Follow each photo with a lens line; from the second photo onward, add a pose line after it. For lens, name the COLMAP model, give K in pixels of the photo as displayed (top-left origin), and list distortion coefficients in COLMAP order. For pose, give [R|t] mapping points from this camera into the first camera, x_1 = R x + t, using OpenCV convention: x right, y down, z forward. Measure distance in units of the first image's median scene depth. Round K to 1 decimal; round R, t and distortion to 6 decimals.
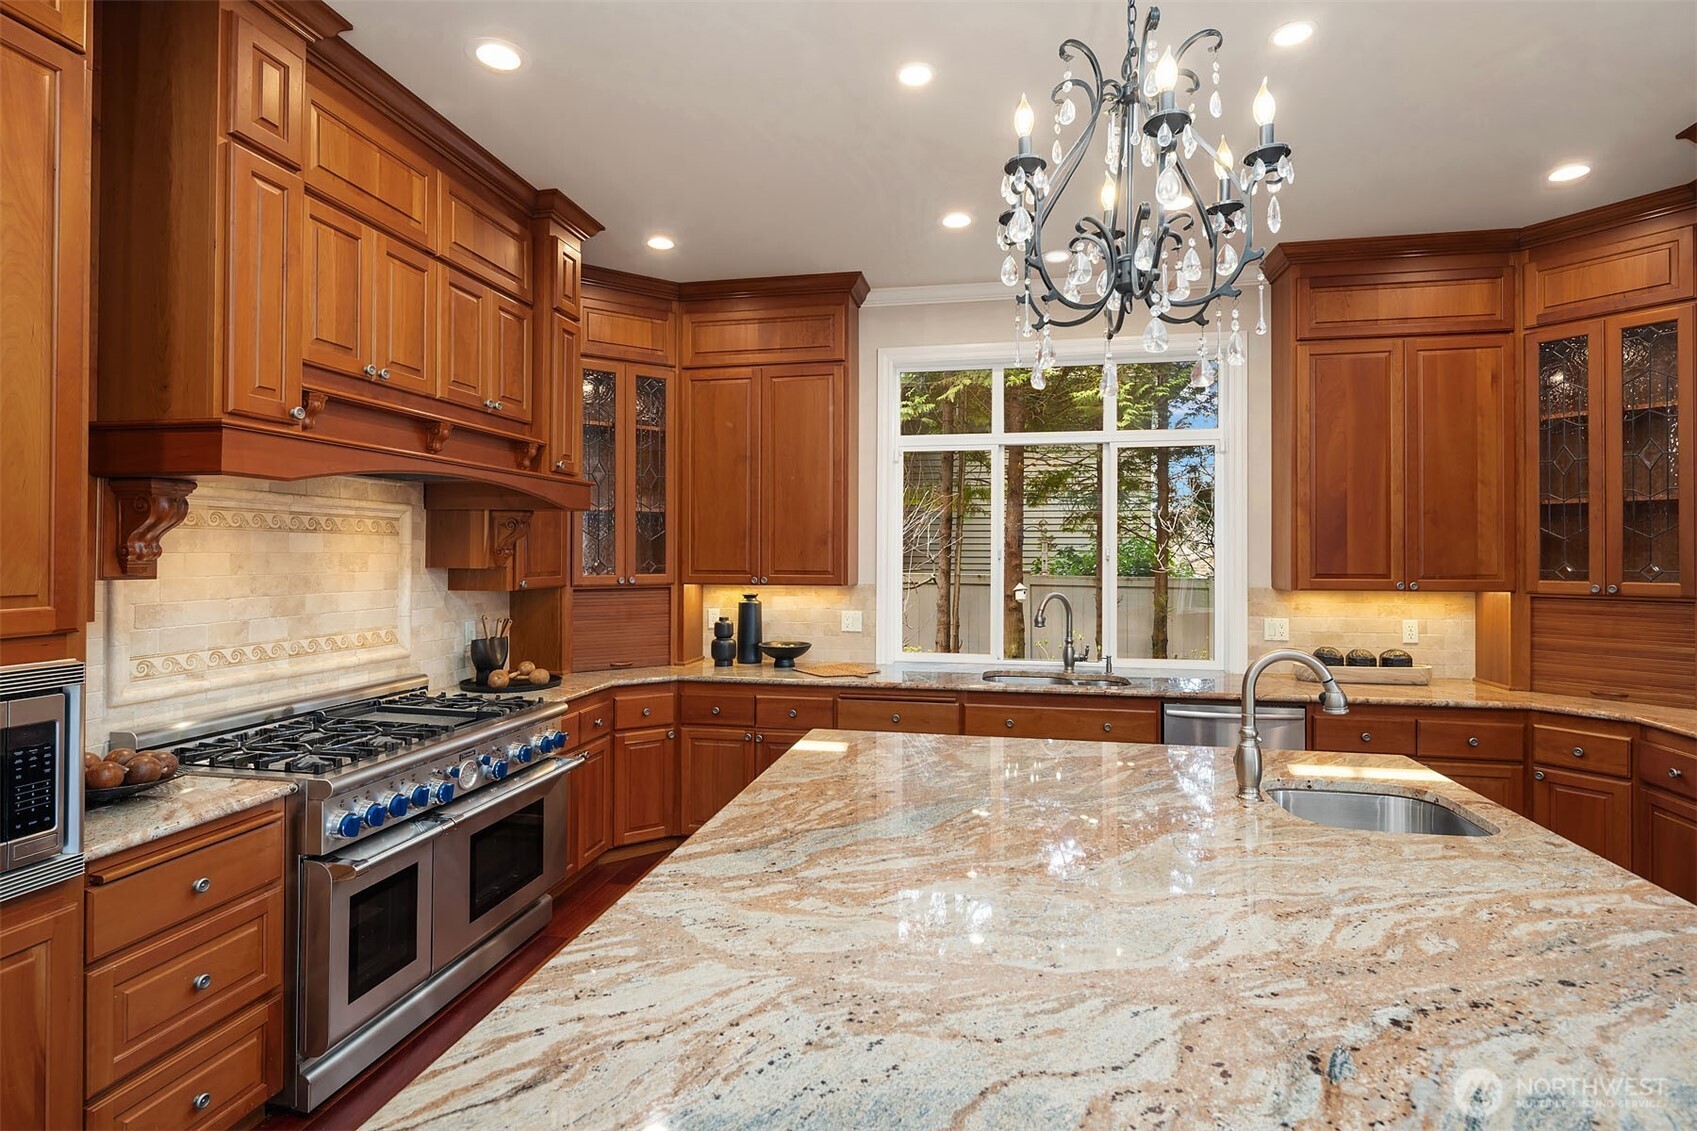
lens RADIAL K [[822.0, 0, 850.9], [0, 822.0, 549.2], [0, 0, 1]] dist [-0.000213, -0.000809]
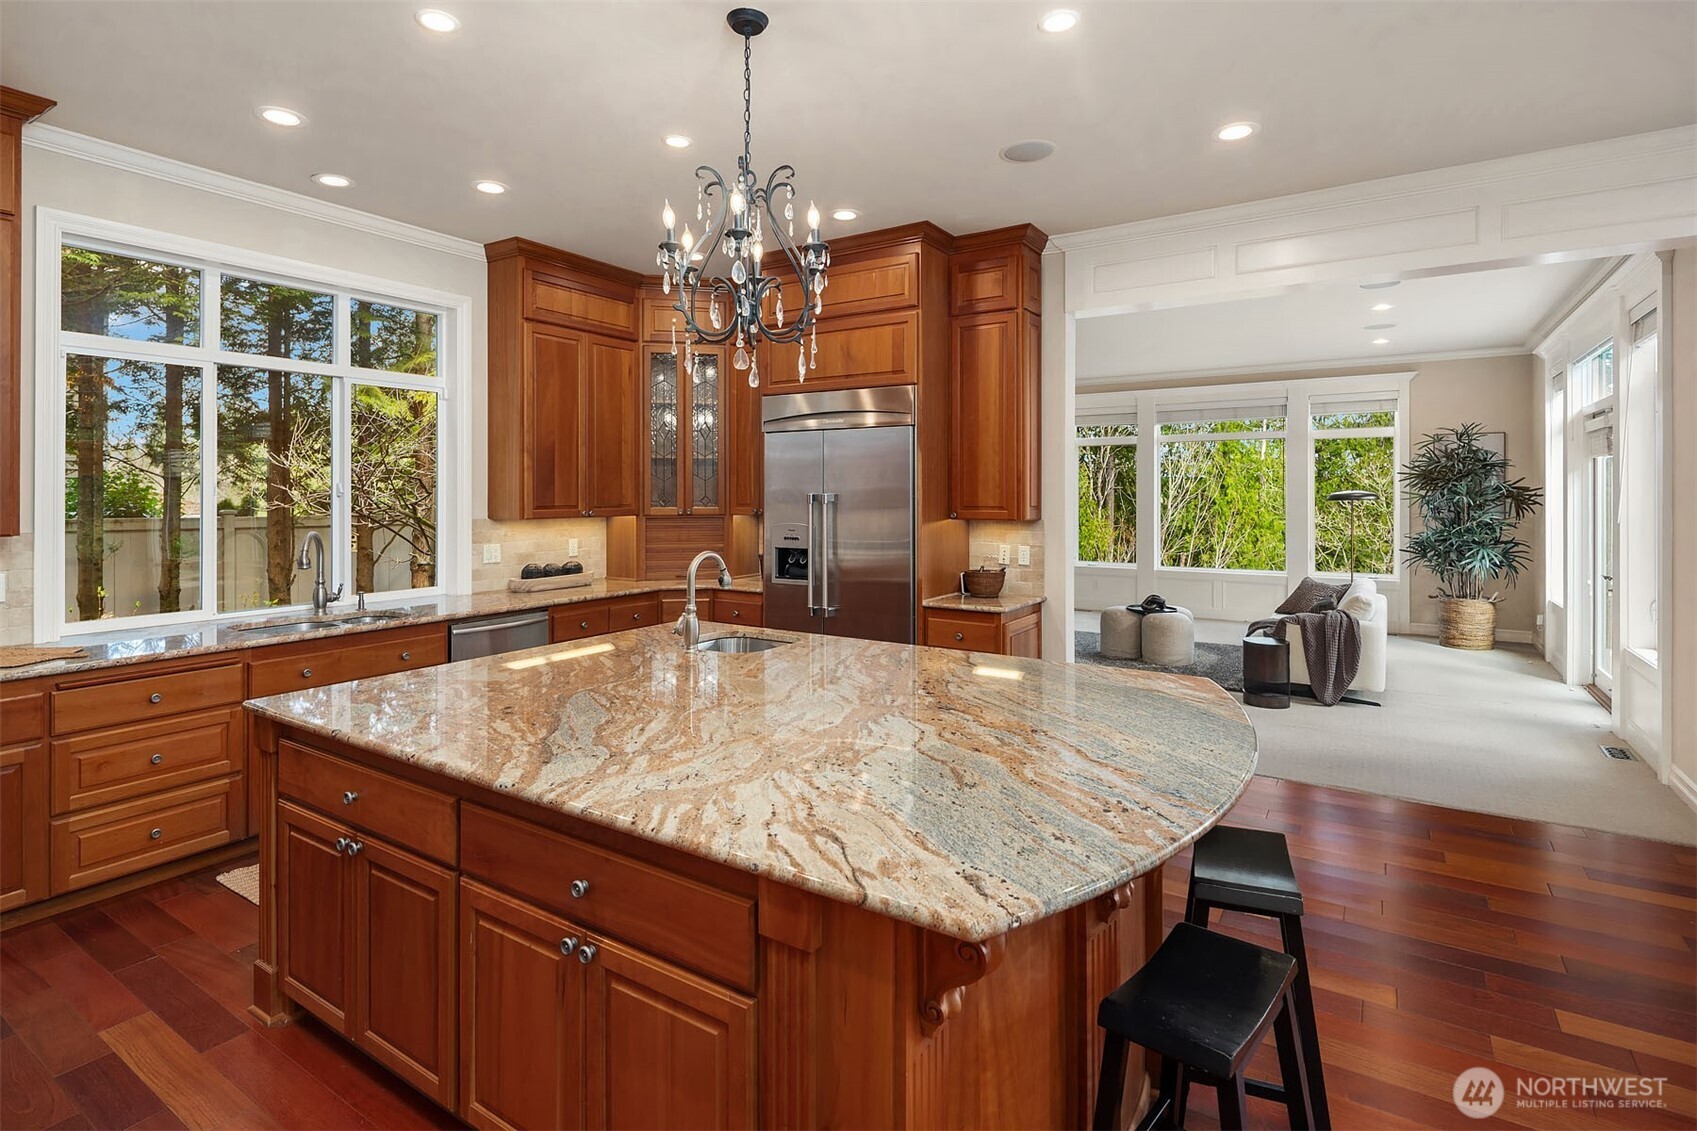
lens RADIAL K [[827.5, 0, 820.9], [0, 827.5, 490.0], [0, 0, 1]] dist [-0.001794, -0.000112]
pose [[0.385047, -0.000298, 0.922897, -0.460147], [-0.004570, 0.999987, 0.002230, 0.000431], [-0.922886, -0.005077, 0.385040, 0.109685]]
